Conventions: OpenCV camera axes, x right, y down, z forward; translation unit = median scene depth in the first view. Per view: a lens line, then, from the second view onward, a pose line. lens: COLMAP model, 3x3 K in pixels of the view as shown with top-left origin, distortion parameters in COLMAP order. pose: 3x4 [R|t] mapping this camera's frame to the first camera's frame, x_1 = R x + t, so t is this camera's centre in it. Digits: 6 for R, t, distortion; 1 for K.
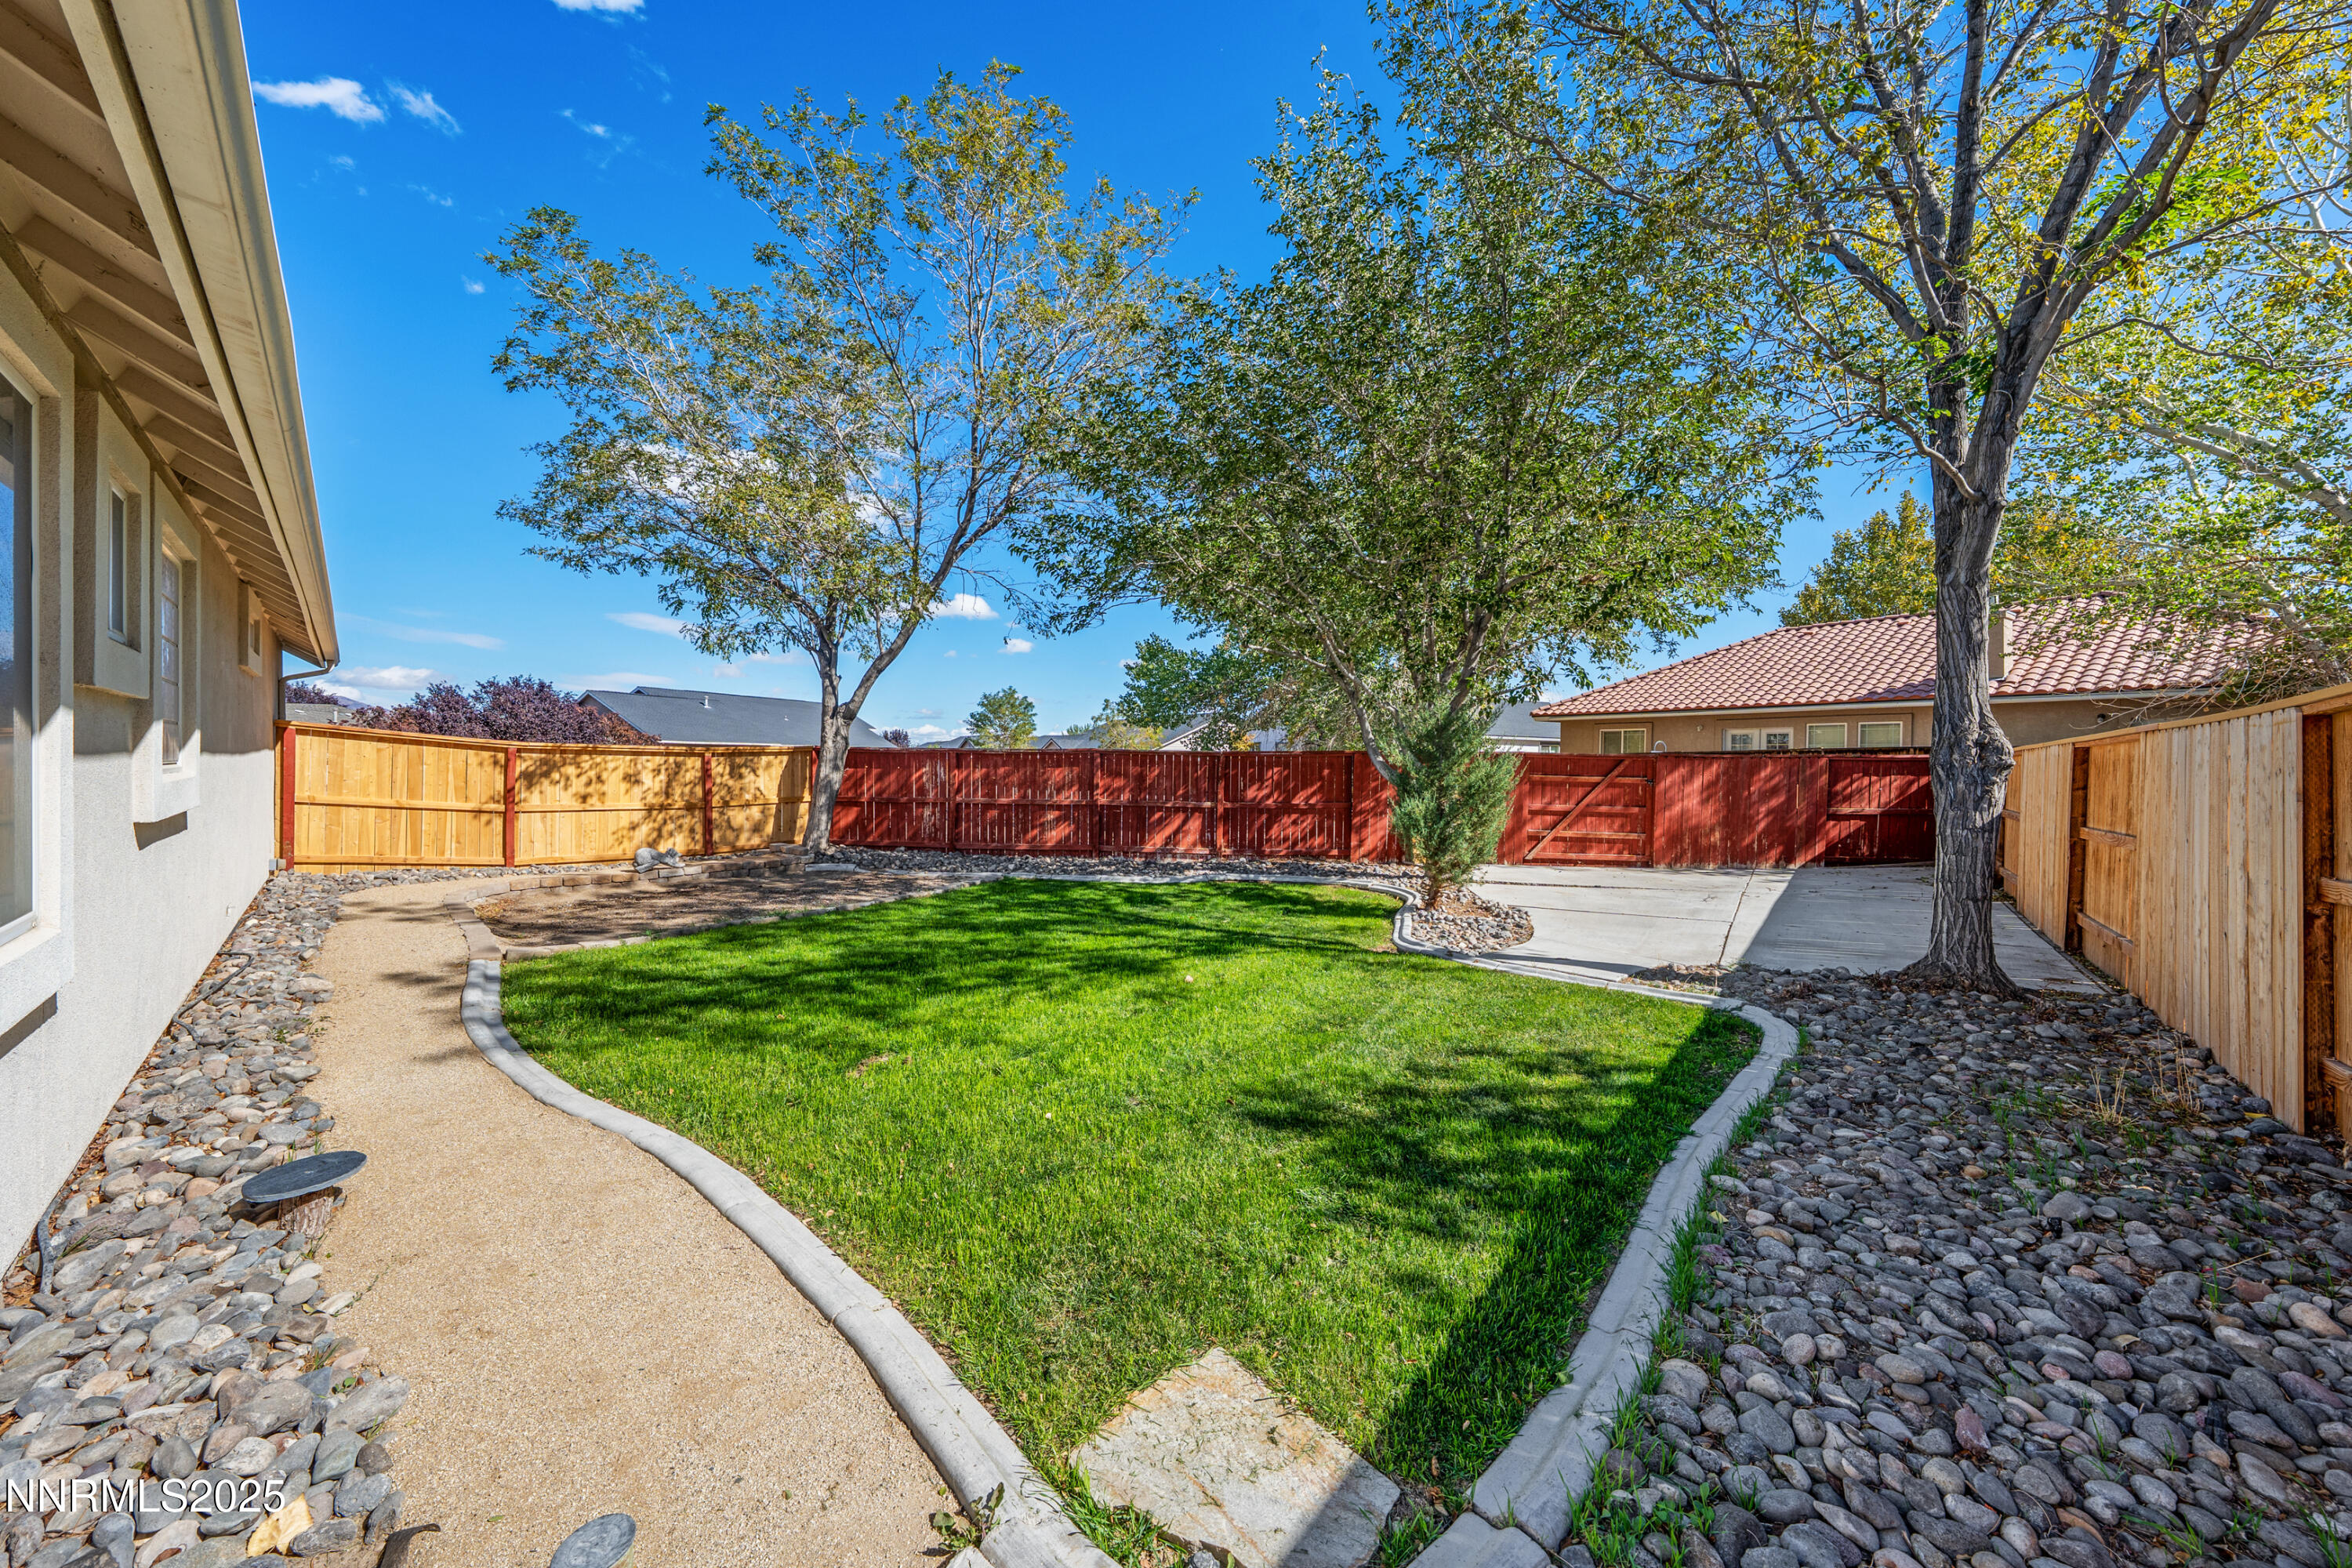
lens RADIAL K [[795.9, 0, 1166.6], [0, 795.9, 766.5], [0, 0, 1]] dist [-0.004339, -0.000166]
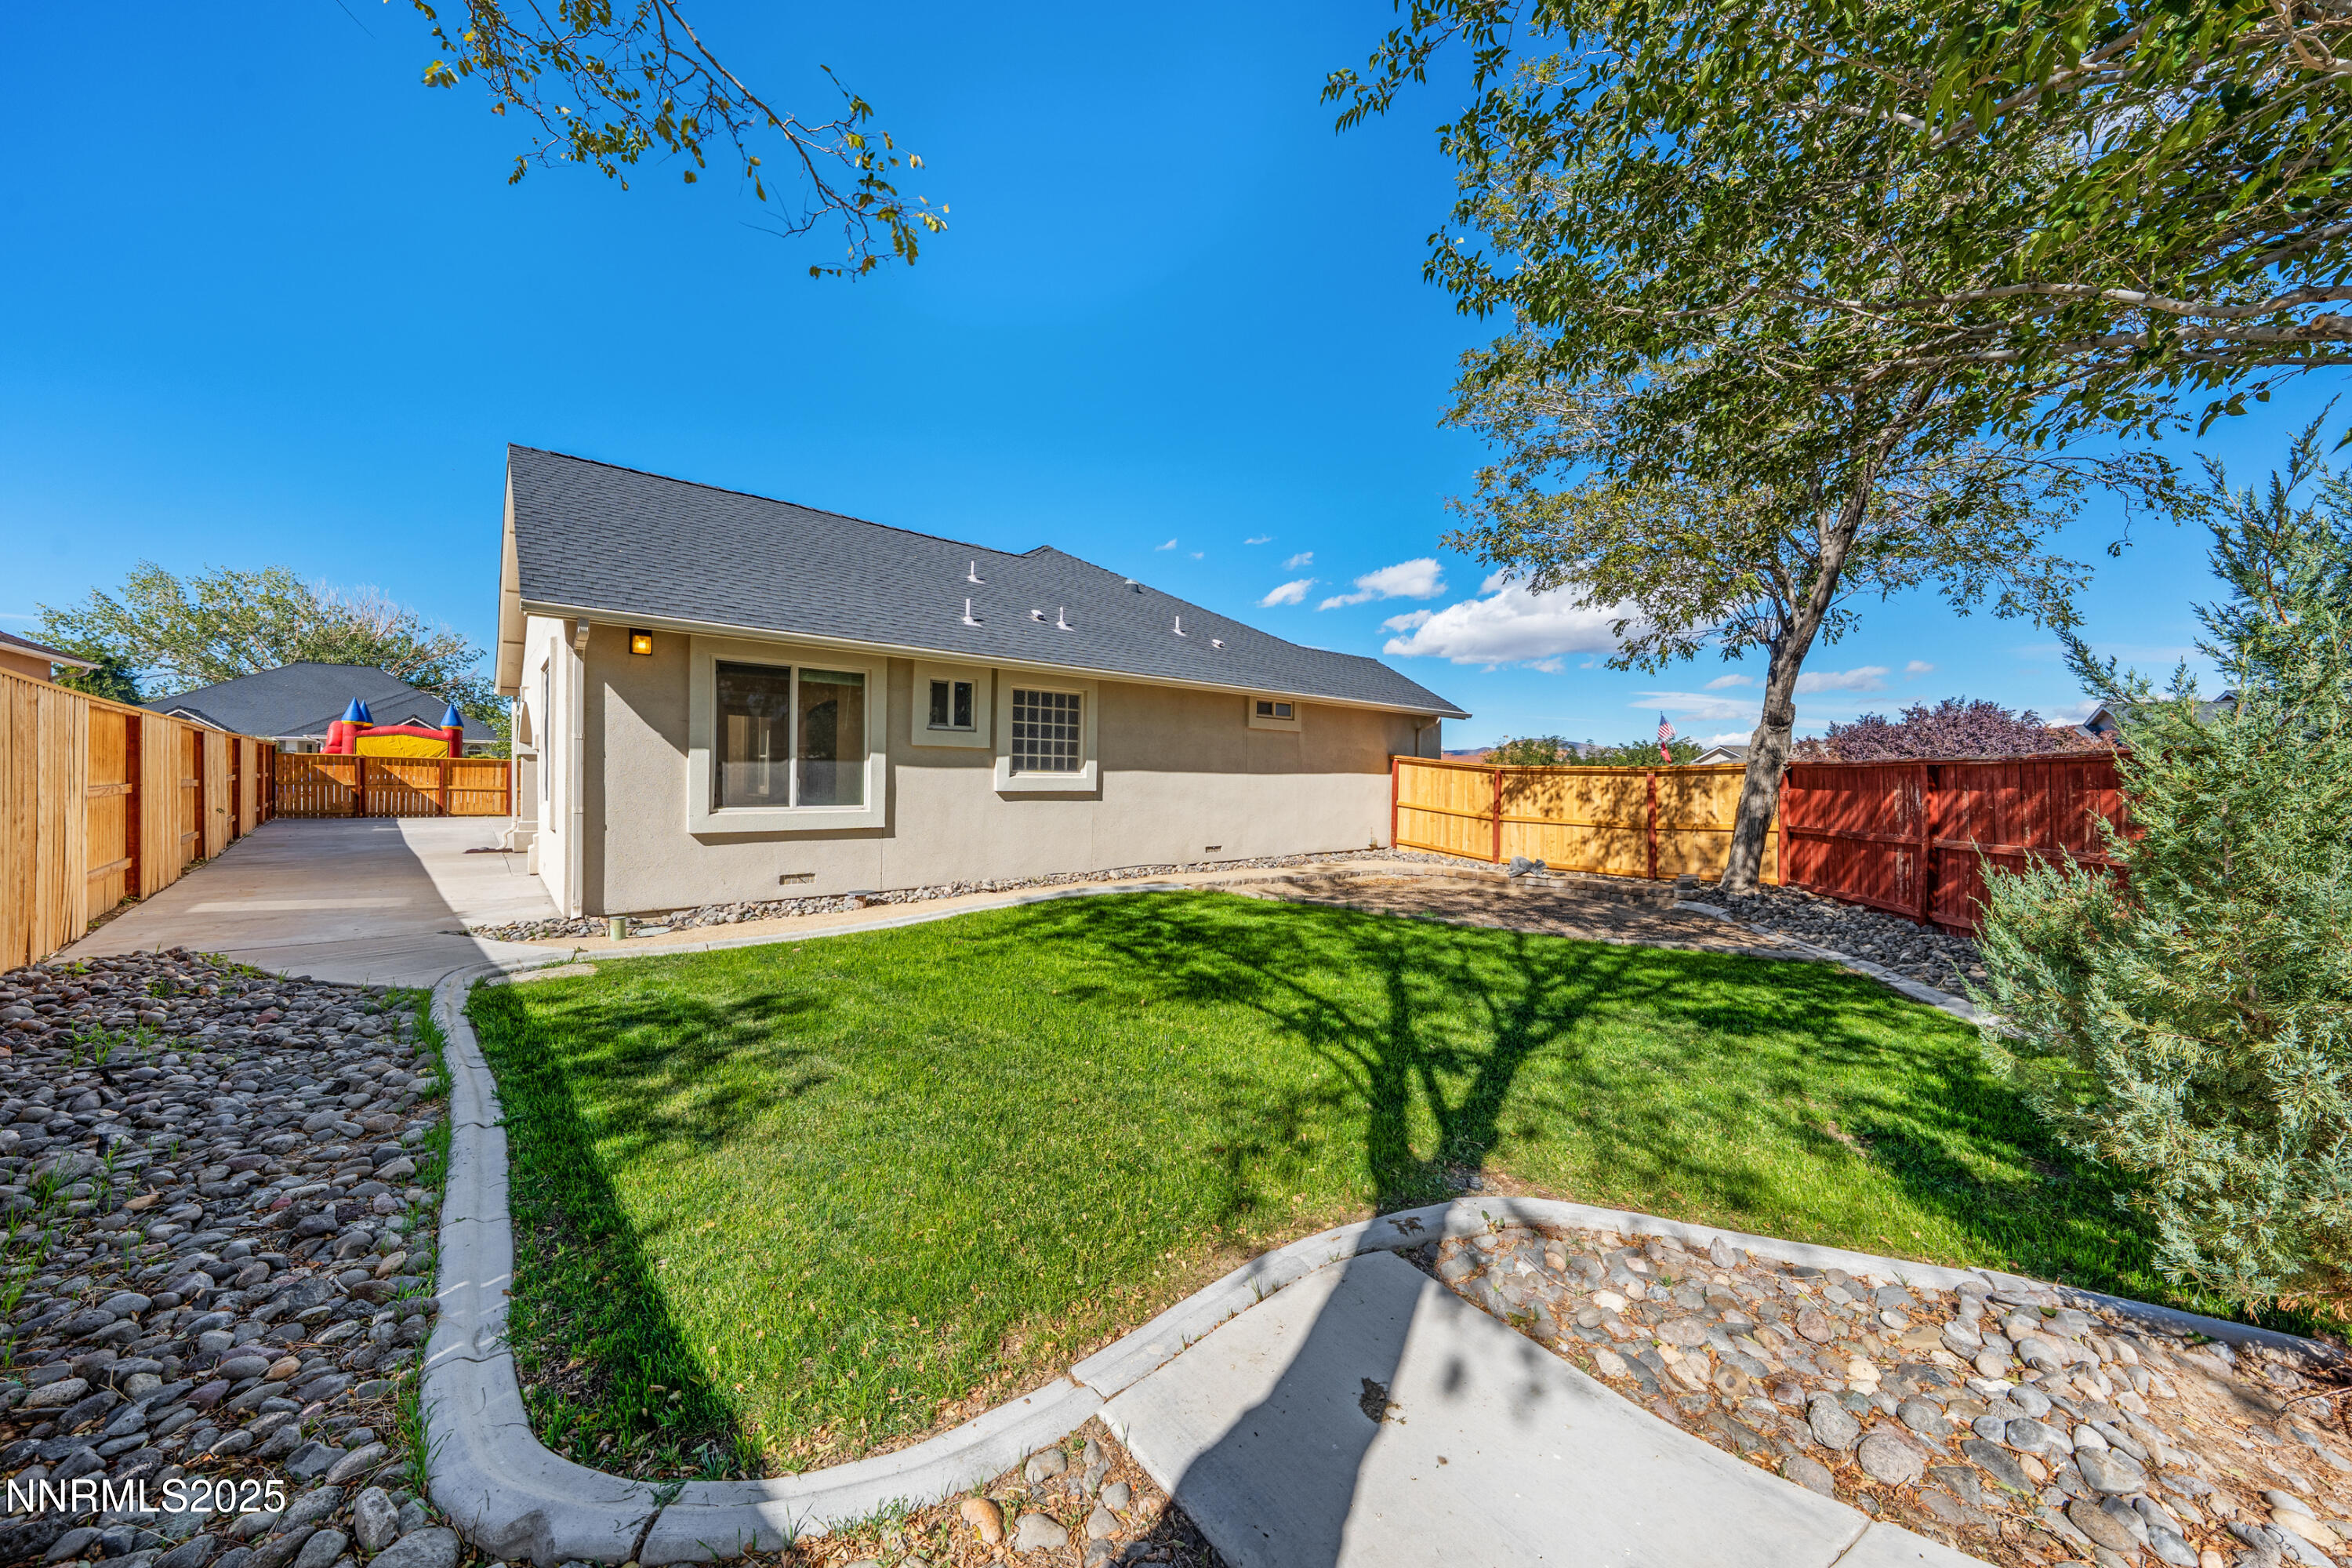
lens RADIAL K [[795.9, 0, 1174.0], [0, 795.9, 778.5], [0, 0, 1]] dist [-0.004339, -0.000166]
pose [[-0.063837, -0.008185, -0.997927, 0.439734], [-0.019636, 0.999783, -0.006944, 0.009153], [0.997767, 0.019152, -0.063984, 0.522553]]
